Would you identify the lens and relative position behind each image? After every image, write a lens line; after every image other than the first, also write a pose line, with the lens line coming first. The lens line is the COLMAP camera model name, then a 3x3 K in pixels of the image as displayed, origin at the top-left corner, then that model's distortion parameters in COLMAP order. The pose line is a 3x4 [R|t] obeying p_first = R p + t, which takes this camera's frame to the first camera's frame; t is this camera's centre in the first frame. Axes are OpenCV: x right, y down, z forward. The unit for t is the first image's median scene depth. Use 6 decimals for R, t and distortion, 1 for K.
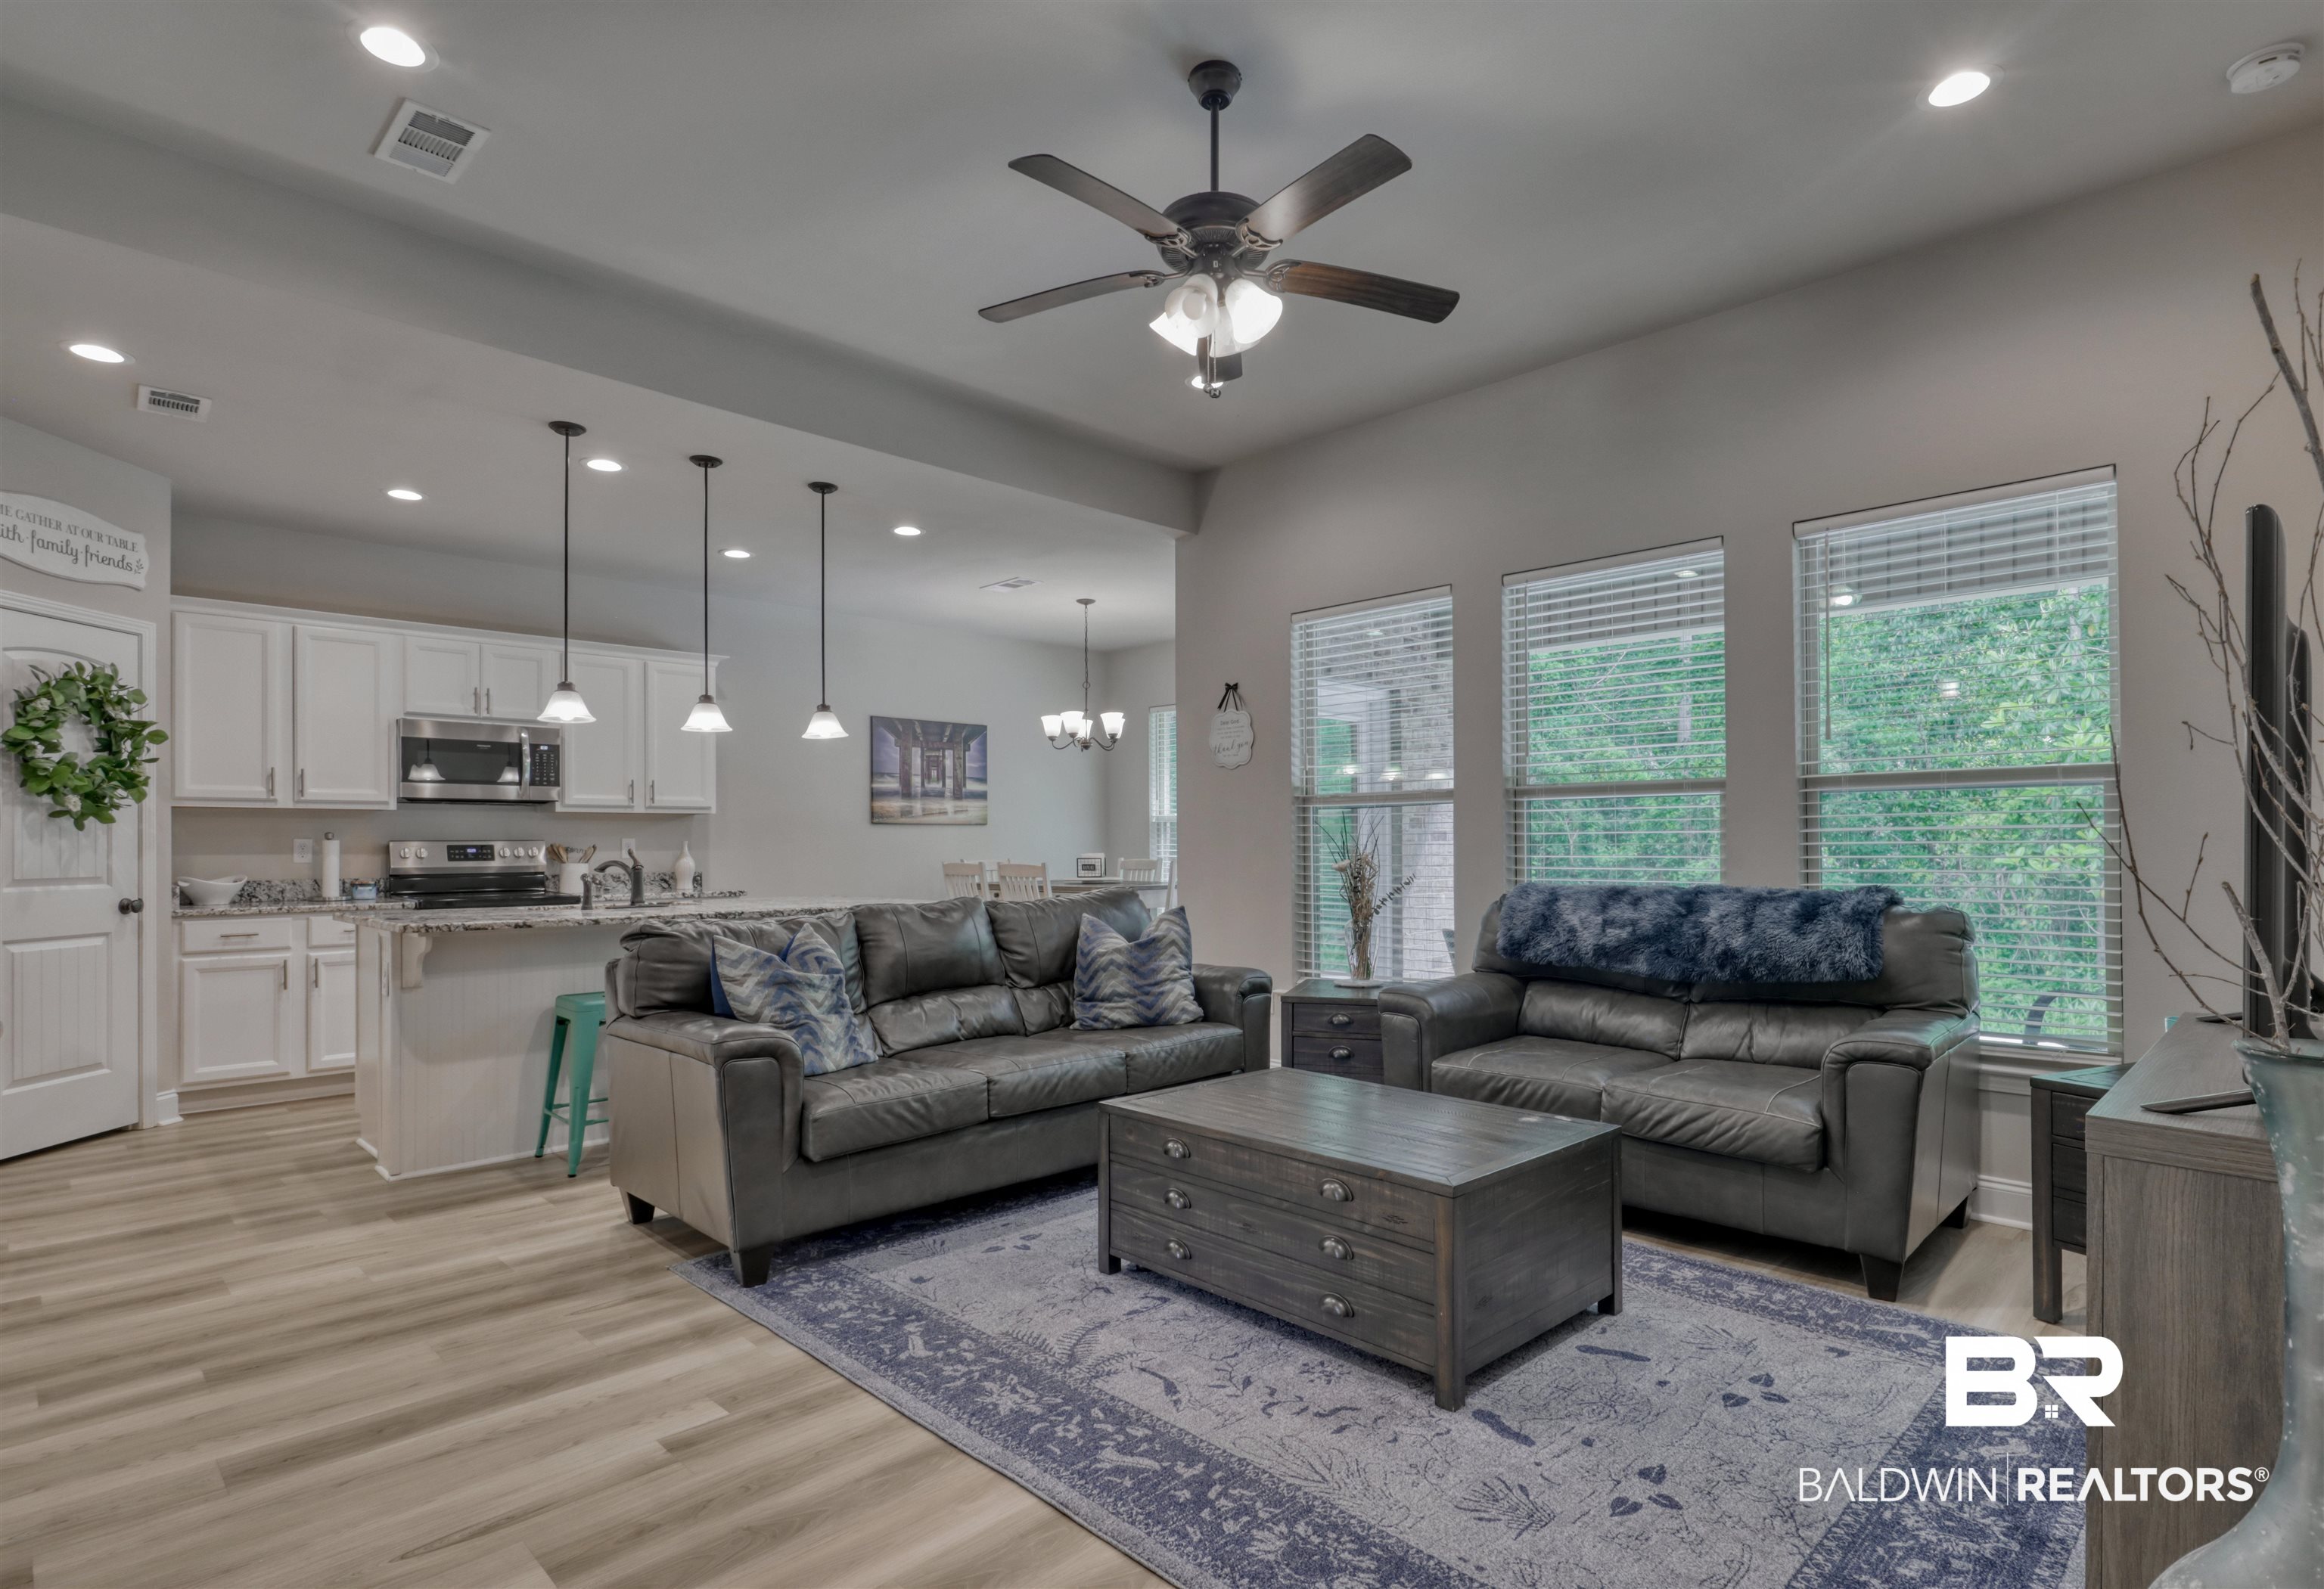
lens RADIAL K [[1192.9, 0, 1157.8], [0, 1192.9, 839.5], [0, 0, 1]] dist [-0.005330, -0.000409]
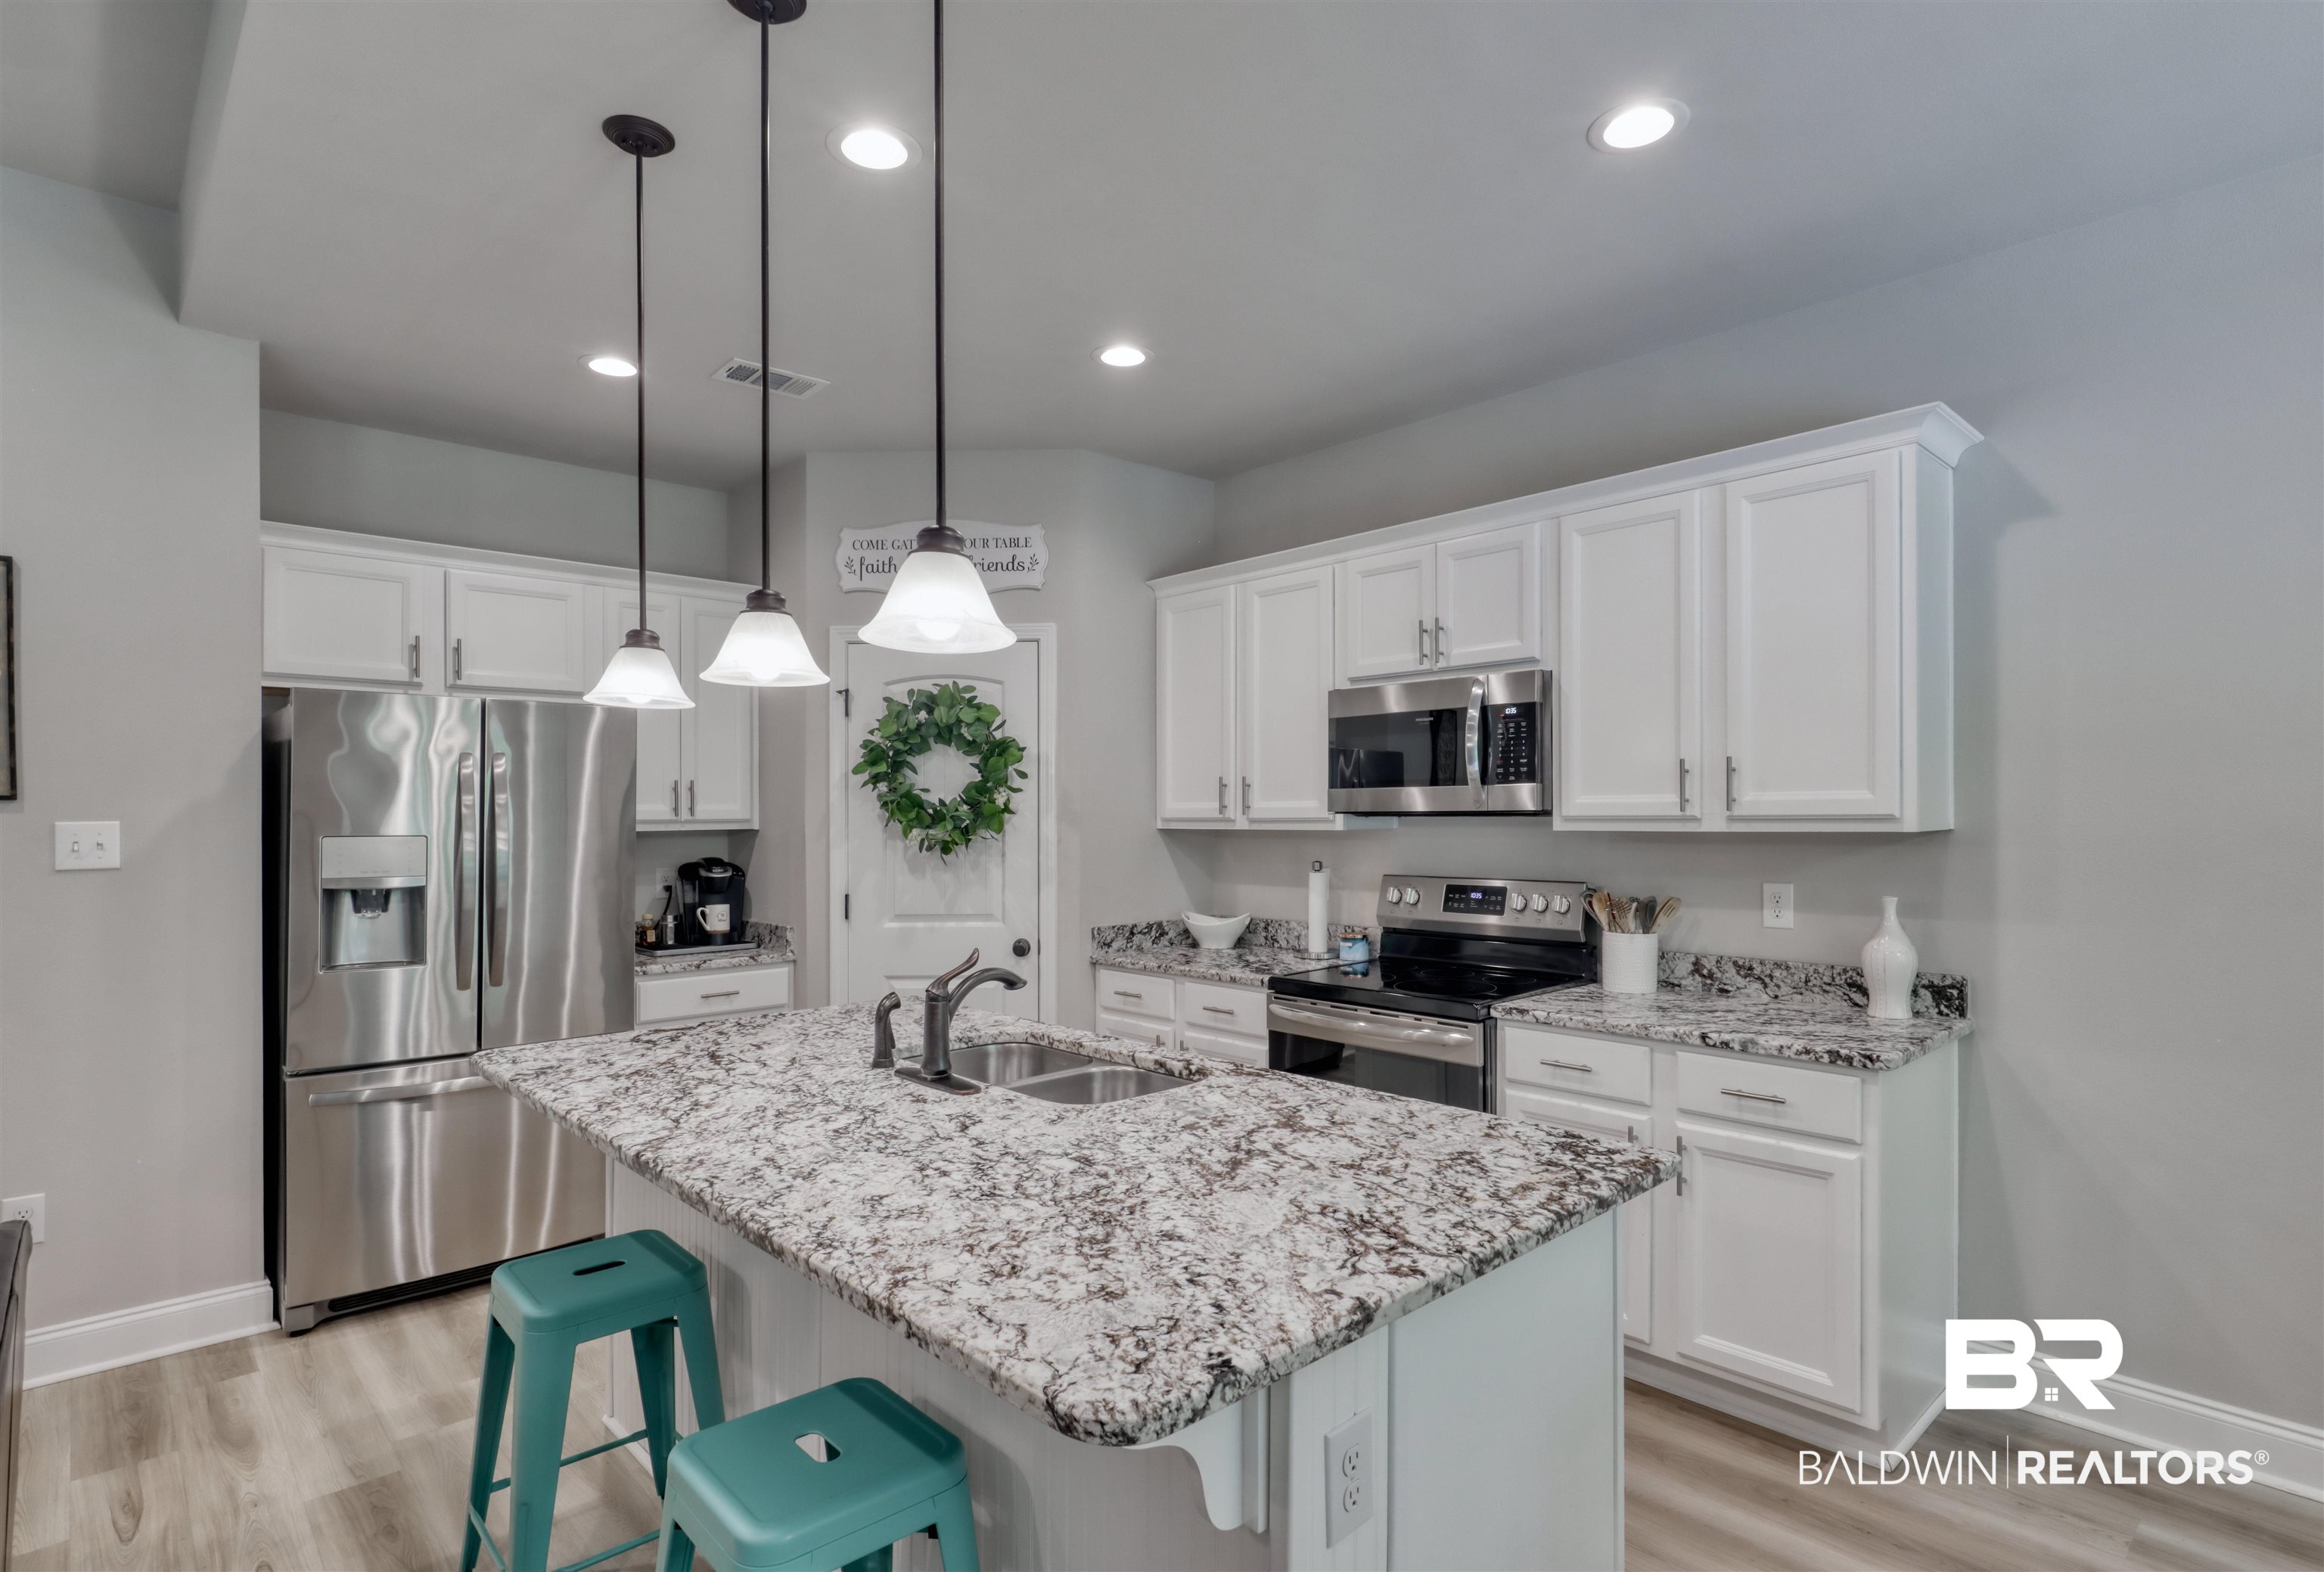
lens RADIAL K [[1173.9, 0, 1186.4], [0, 1173.9, 812.8], [0, 0, 1]] dist [0.001089, 0.000049]
pose [[-0.022580, 0.006452, -0.999724, 0.011509], [0.013661, 0.999888, 0.006145, -0.052972], [0.999652, -0.013518, -0.022665, 1.243065]]
